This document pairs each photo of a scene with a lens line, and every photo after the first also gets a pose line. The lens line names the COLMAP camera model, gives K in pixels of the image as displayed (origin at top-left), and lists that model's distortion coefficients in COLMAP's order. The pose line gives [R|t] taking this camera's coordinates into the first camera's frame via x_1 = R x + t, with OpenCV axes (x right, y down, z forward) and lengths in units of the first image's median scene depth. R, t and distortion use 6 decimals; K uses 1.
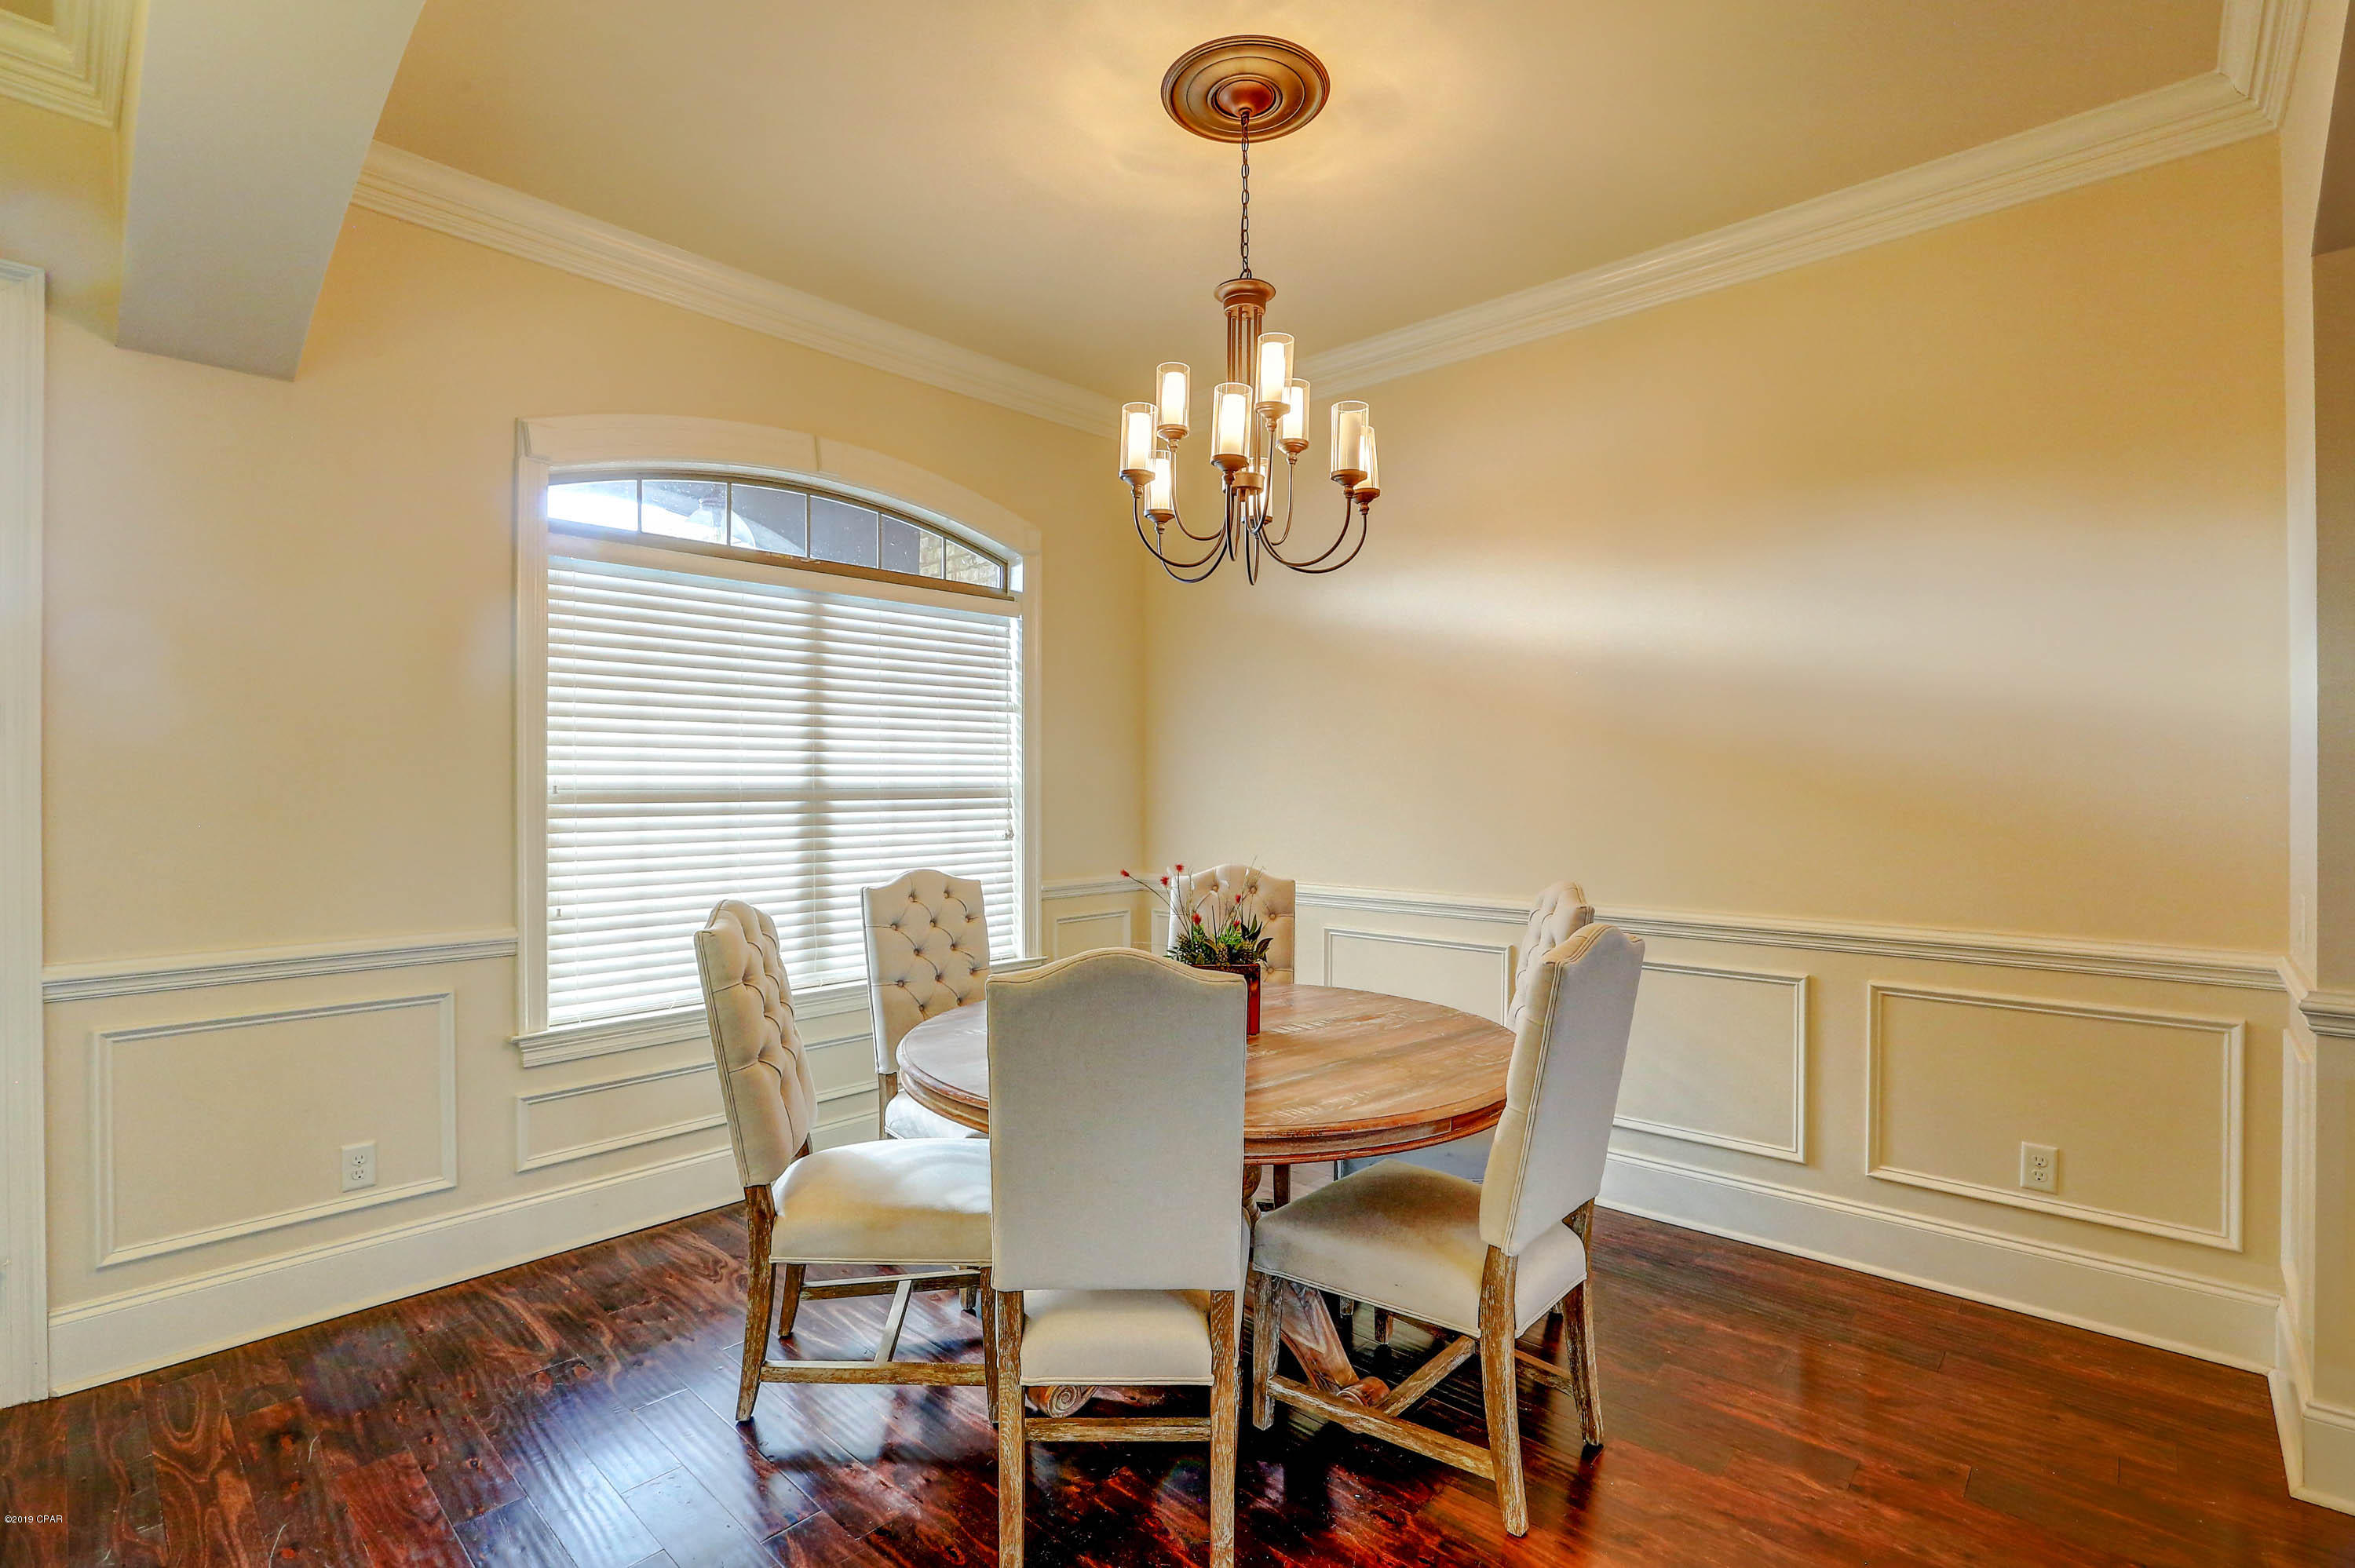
lens RADIAL K [[1074.0, 0, 1171.8], [0, 1074.0, 784.8], [0, 0, 1]] dist [-0.023817, 0.001278]
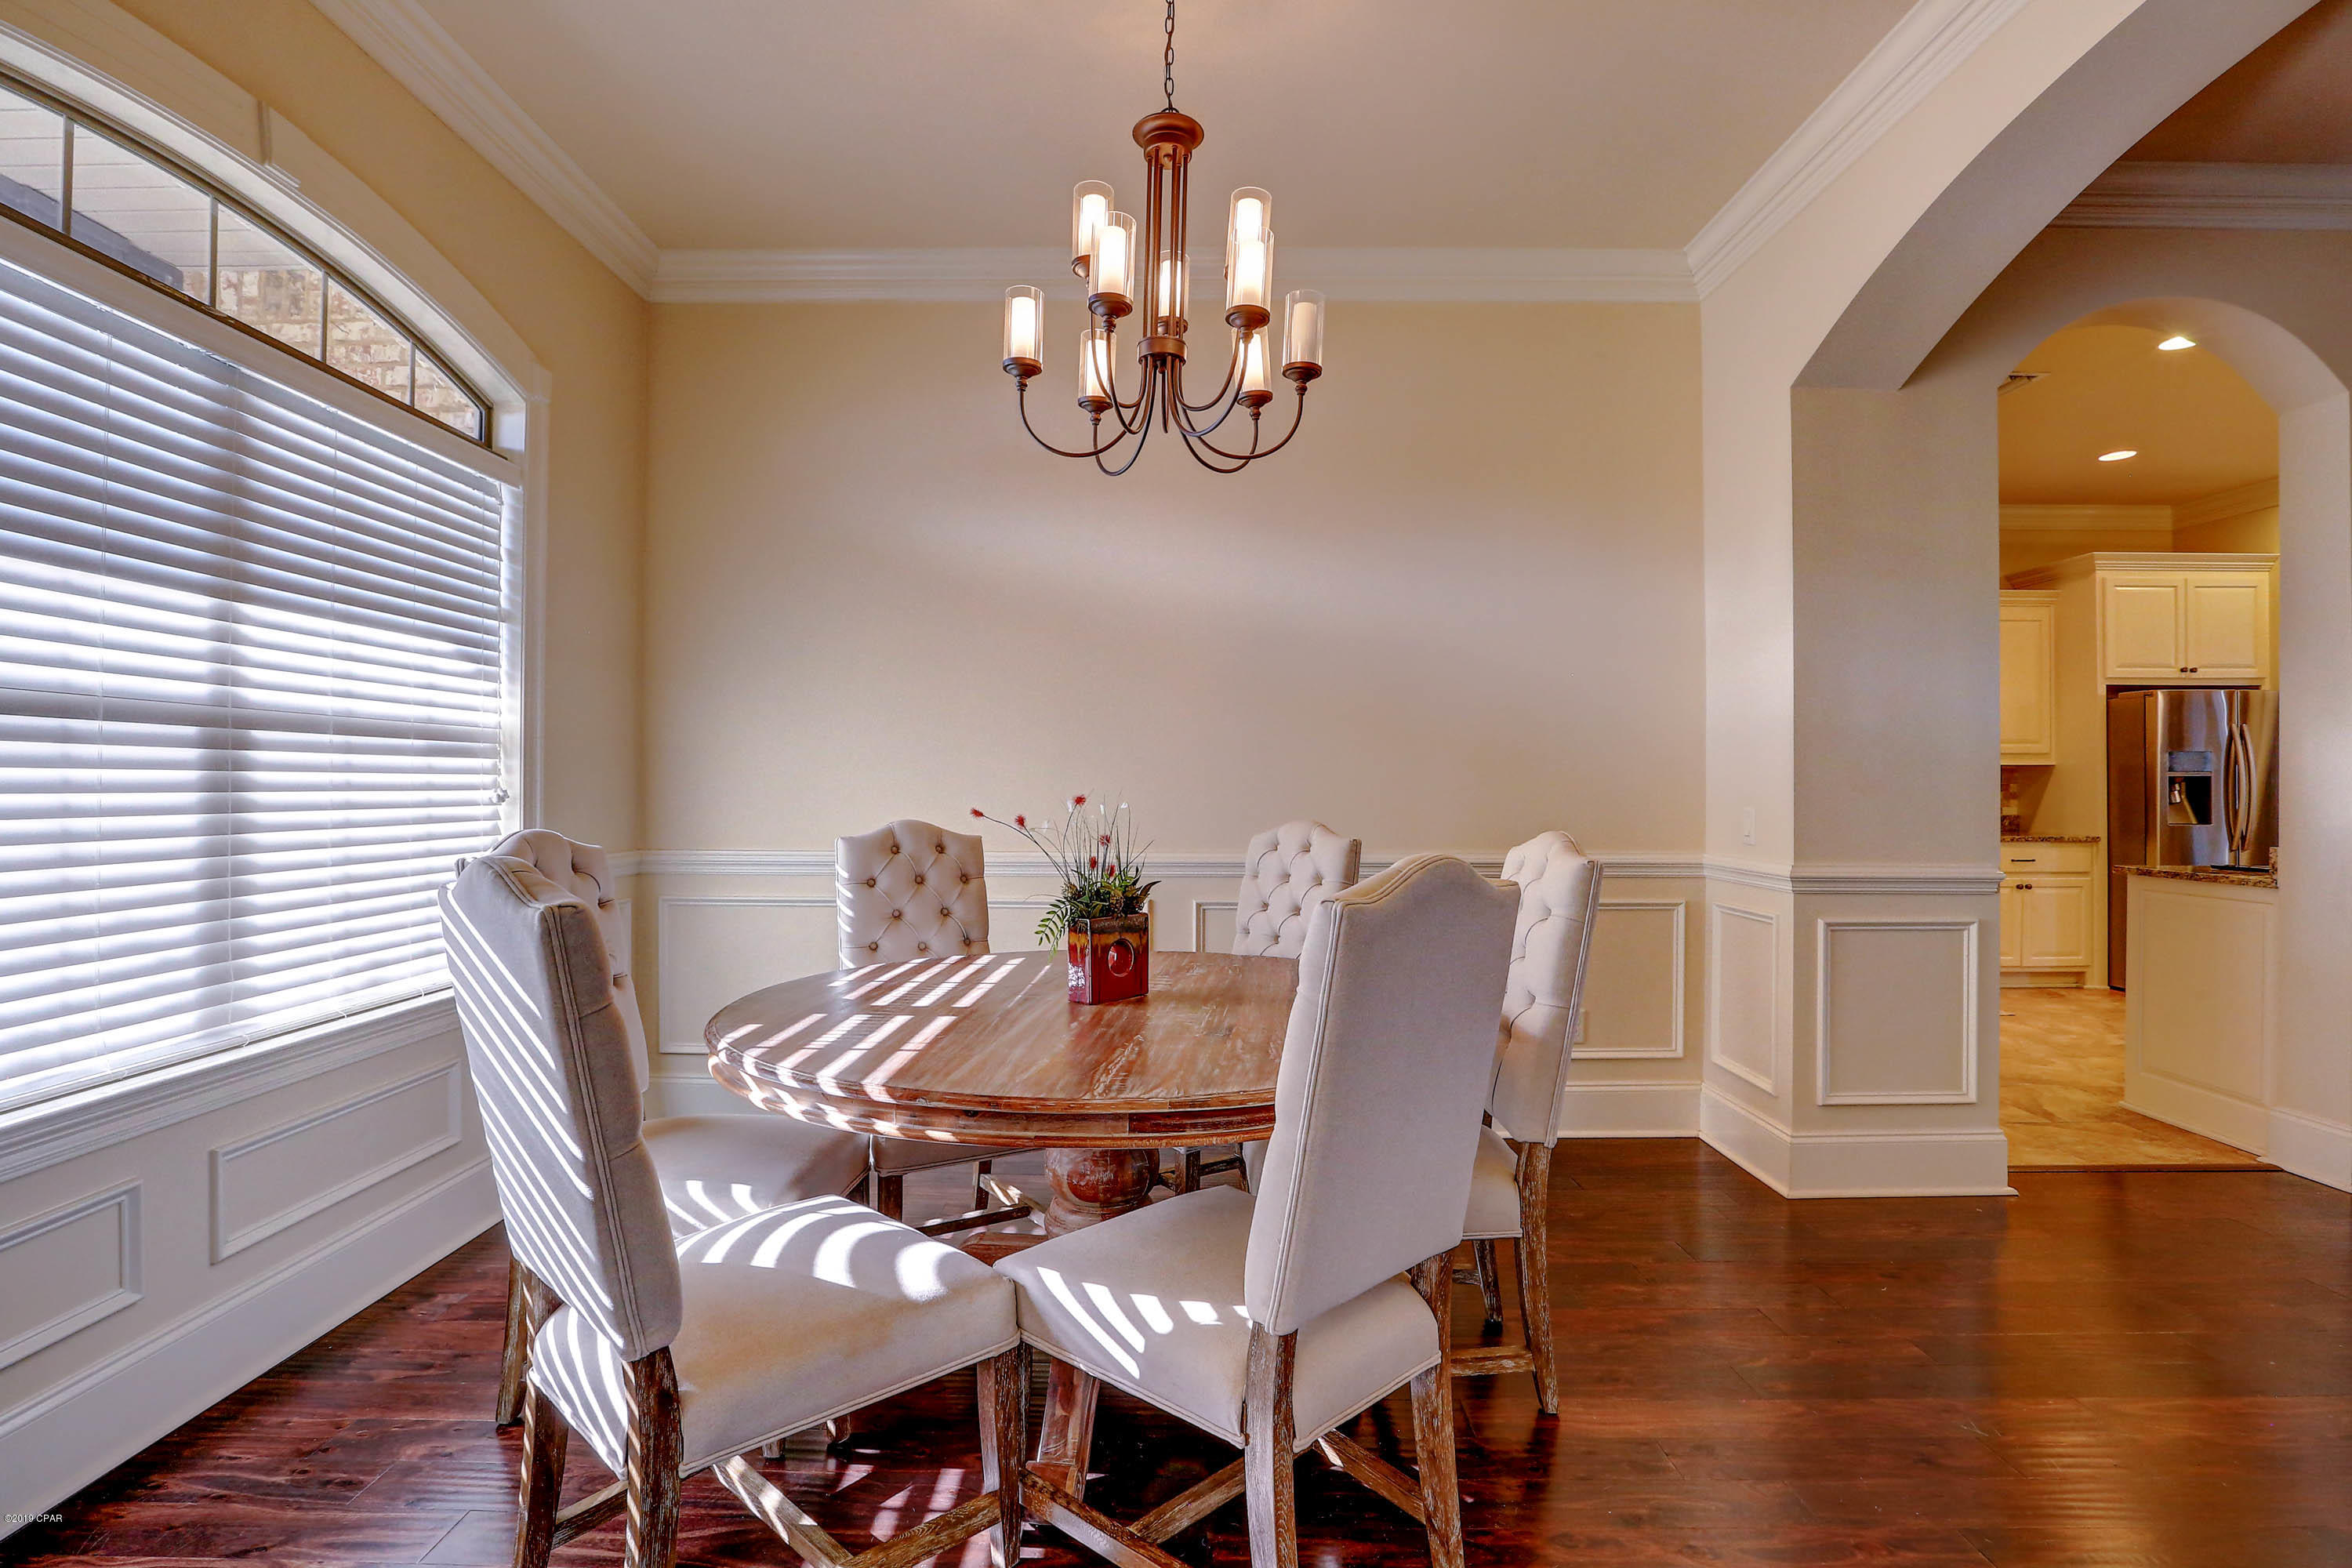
lens RADIAL K [[1072.8, 0, 1167.6], [0, 1072.8, 785.5], [0, 0, 1]] dist [-0.023817, 0.001278]
pose [[0.748778, 0.003312, 0.662813, -0.321412], [-0.003014, 0.999994, -0.001591, 0.044330], [-0.662814, -0.000806, 0.748783, 0.229571]]
